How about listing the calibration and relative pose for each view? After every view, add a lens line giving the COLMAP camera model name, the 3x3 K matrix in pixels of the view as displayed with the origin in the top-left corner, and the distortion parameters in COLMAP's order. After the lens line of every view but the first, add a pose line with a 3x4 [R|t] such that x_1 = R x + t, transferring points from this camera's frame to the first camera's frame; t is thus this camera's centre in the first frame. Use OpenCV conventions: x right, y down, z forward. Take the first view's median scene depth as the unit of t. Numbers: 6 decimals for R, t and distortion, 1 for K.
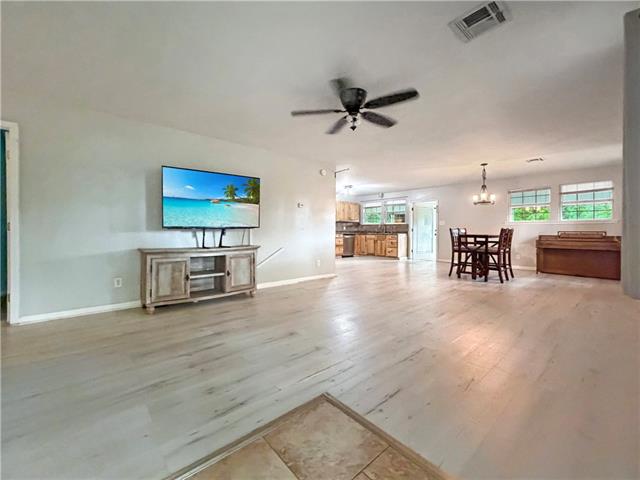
lens RADIAL K [[258.3, 0, 315.4], [0, 258.3, 239.5], [0, 0, 1]] dist [-0.000648, -0.000246]
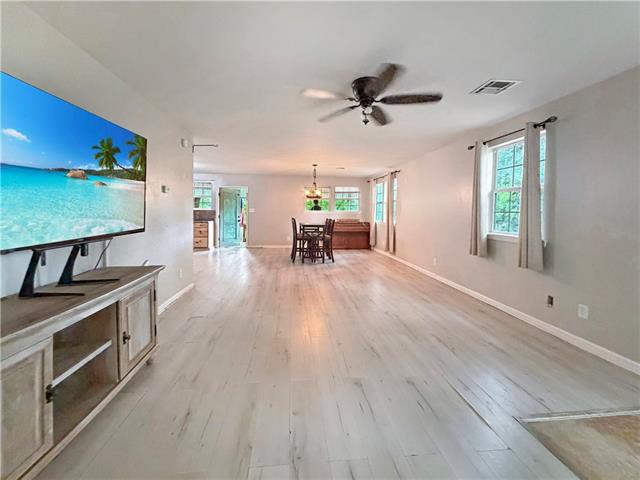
lens RADIAL K [[258.3, 0, 315.4], [0, 258.3, 239.5], [0, 0, 1]] dist [-0.000648, -0.000246]
pose [[0.582395, -0.077162, 0.809236, -0.304746], [0.016599, 0.996406, 0.083063, -0.044941], [-0.812737, -0.034943, 0.581582, 0.287060]]
